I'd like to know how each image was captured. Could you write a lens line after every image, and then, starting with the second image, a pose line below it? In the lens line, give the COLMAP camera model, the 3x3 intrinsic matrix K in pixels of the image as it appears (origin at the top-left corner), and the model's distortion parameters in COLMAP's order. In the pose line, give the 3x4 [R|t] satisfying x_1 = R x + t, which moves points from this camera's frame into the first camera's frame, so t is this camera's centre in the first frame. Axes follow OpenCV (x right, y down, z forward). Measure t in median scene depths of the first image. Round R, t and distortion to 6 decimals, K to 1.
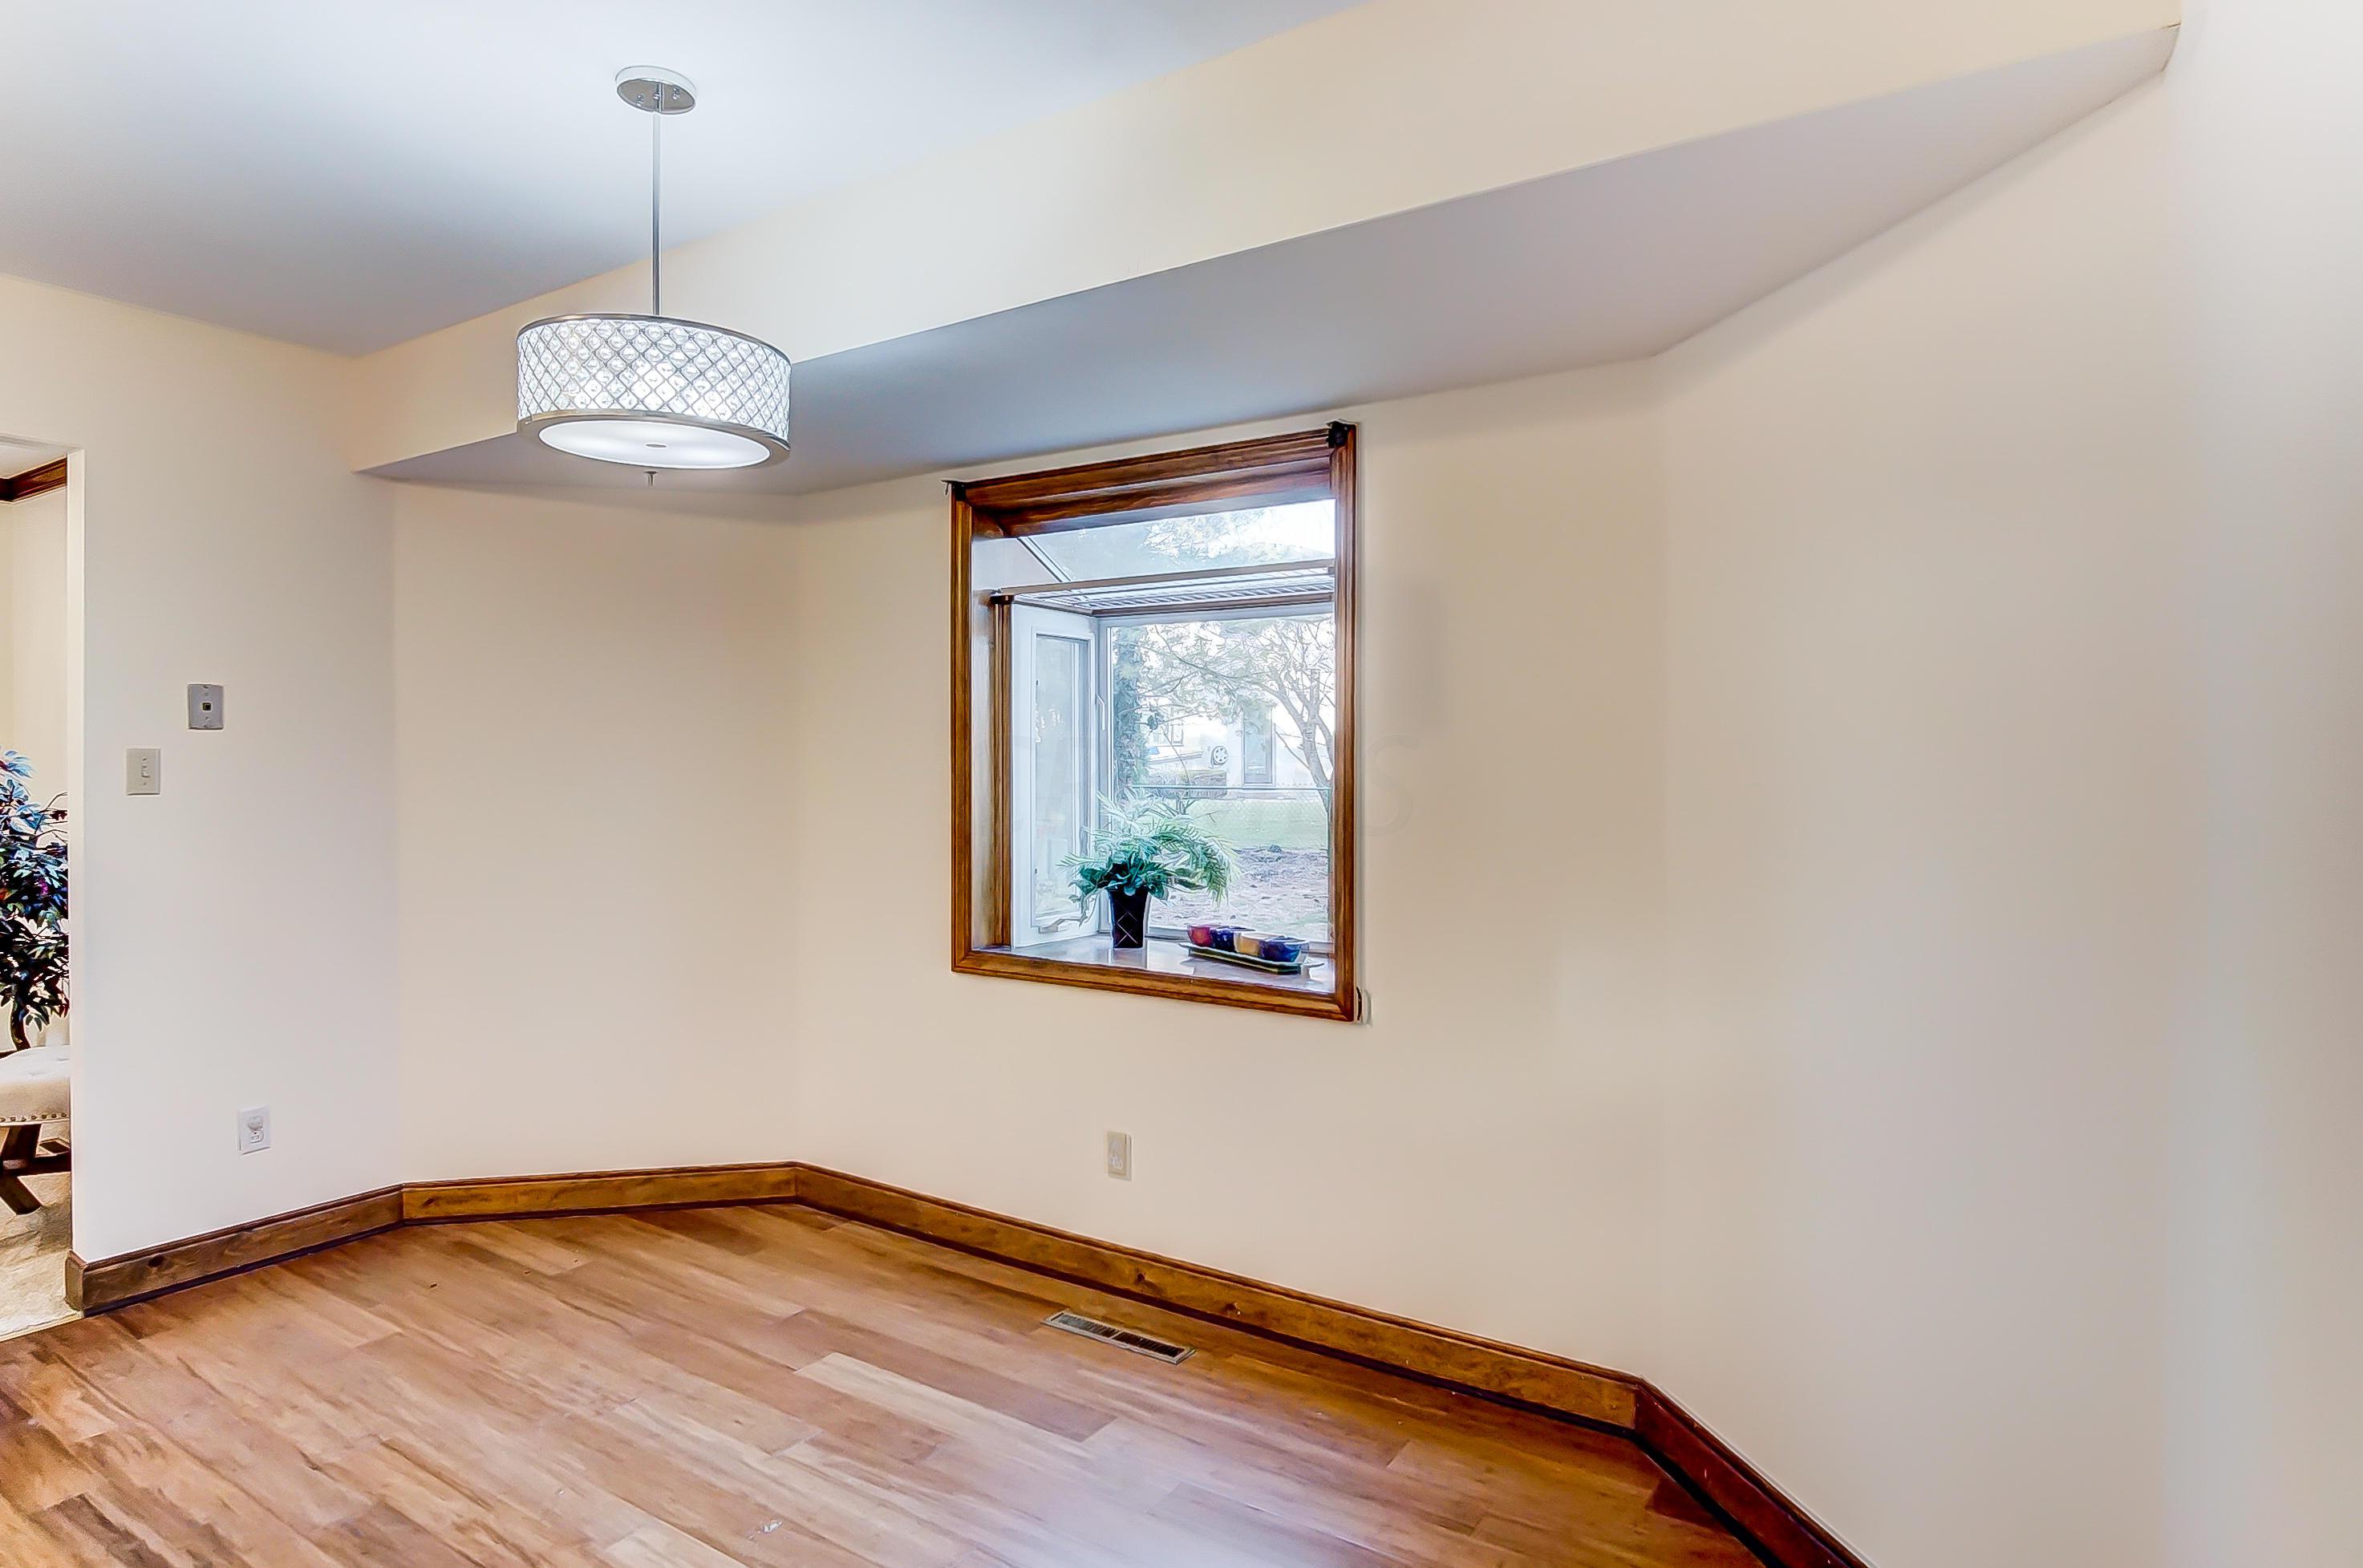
lens RADIAL K [[1319.1, 0, 1181.3], [0, 1319.1, 769.1], [0, 0, 1]] dist [-0.001103, -0.000091]
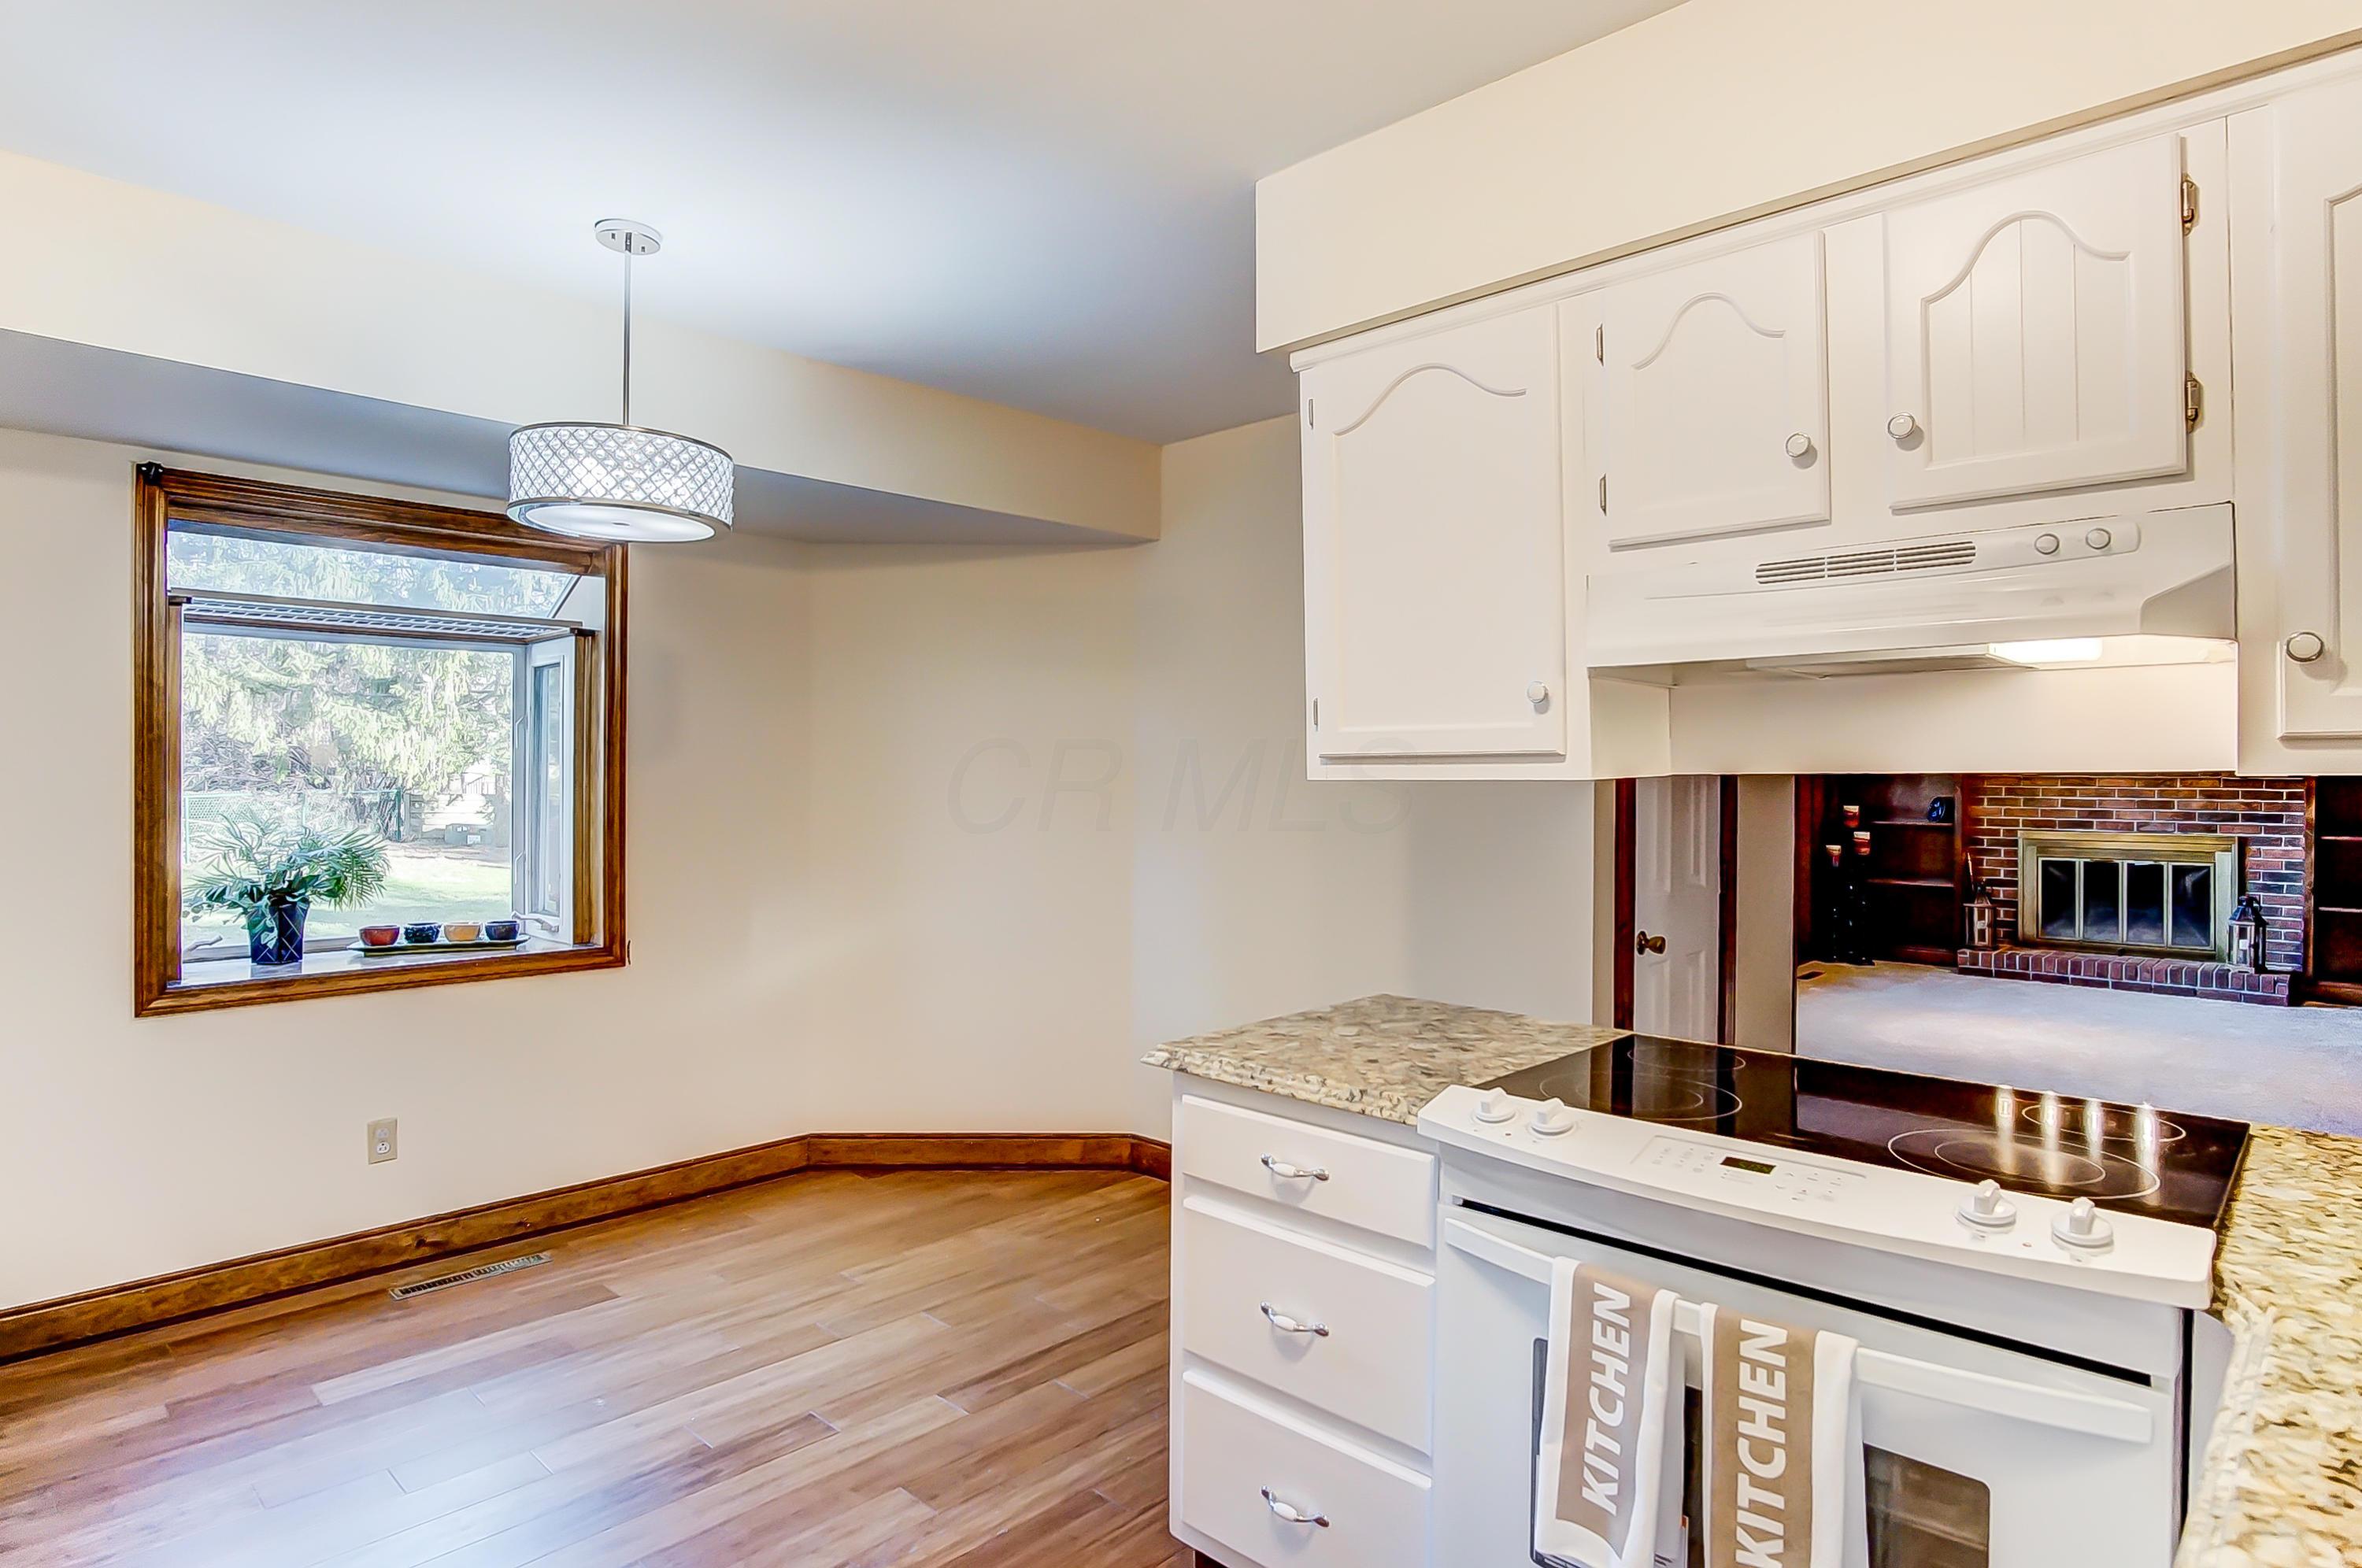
lens RADIAL K [[1263.0, 0, 1185.3], [0, 1263.0, 771.0], [0, 0, 1]] dist [-0.023610, 0.000792]
pose [[0.171550, 0.000318, 0.985175, -0.969870], [0.010747, 0.999940, -0.002194, -0.000585], [-0.985117, 0.010964, 0.171536, 0.188832]]
